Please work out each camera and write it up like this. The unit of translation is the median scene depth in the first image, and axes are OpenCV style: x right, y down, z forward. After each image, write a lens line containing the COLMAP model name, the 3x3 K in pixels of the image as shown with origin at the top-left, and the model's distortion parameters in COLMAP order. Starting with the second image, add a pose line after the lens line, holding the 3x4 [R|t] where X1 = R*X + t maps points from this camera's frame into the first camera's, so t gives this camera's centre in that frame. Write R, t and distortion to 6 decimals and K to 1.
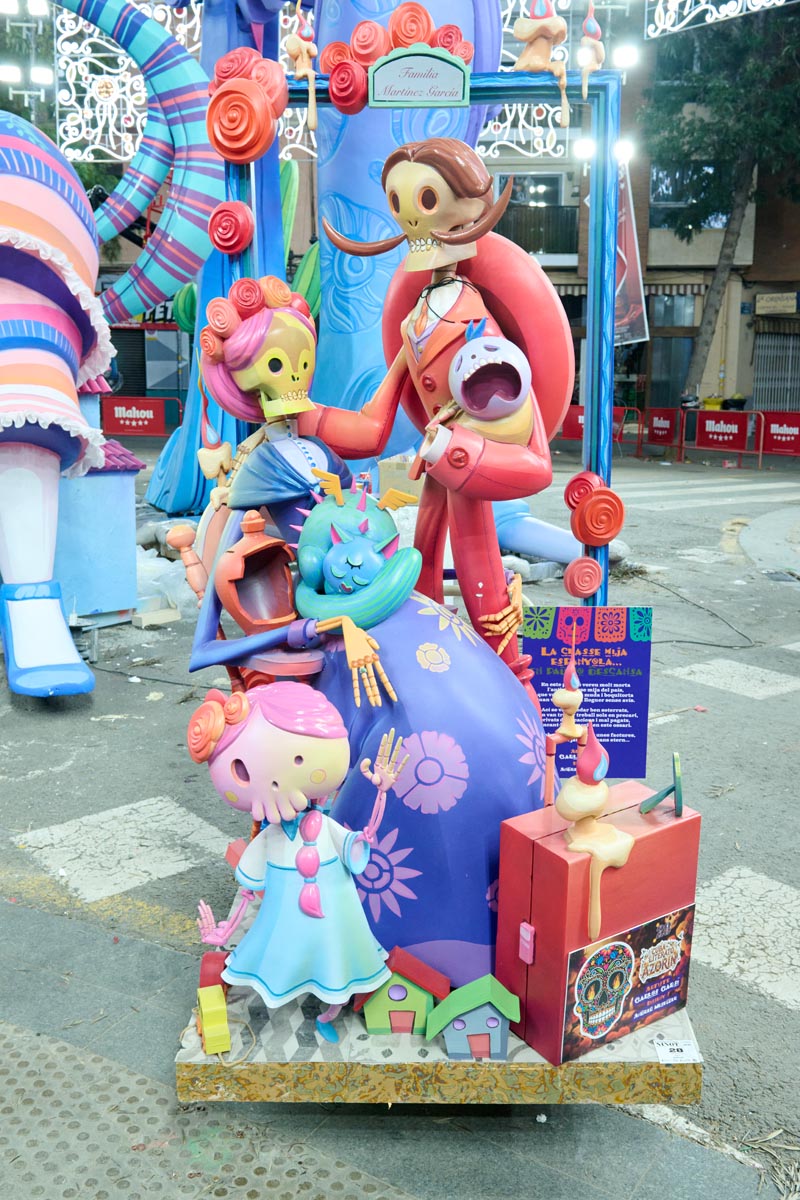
lens RADIAL K [[1259.1, 0, 400.0], [0, 1259.1, 599.6], [0, 0, 1]] dist [0.017739, 0.000000]
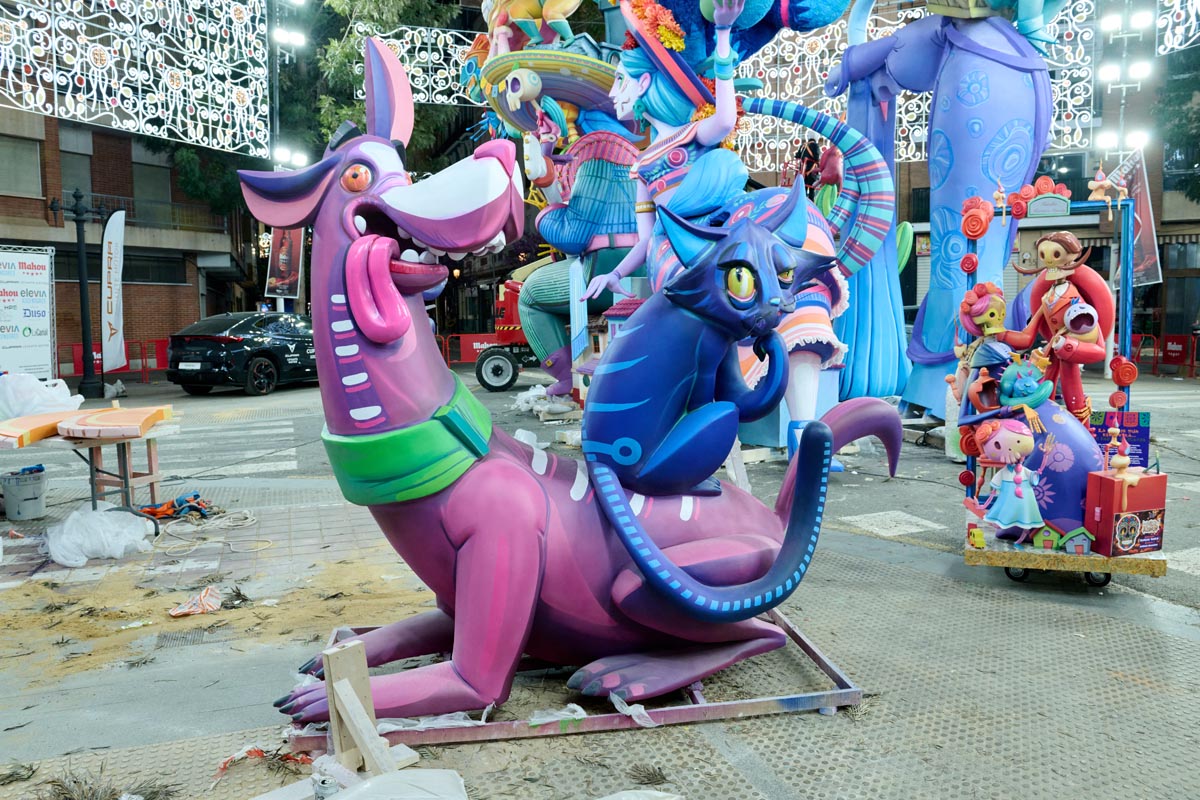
lens RADIAL K [[933.3, 0, 599.6], [0, 933.3, 404.3], [0, 0, 1]] dist [-0.013058, -0.017595]
pose [[0.938084, 0.015617, -0.346056, -0.188358], [-0.043376, 0.996416, -0.072617, 0.180862], [0.343681, 0.083131, 0.935400, -1.104074]]
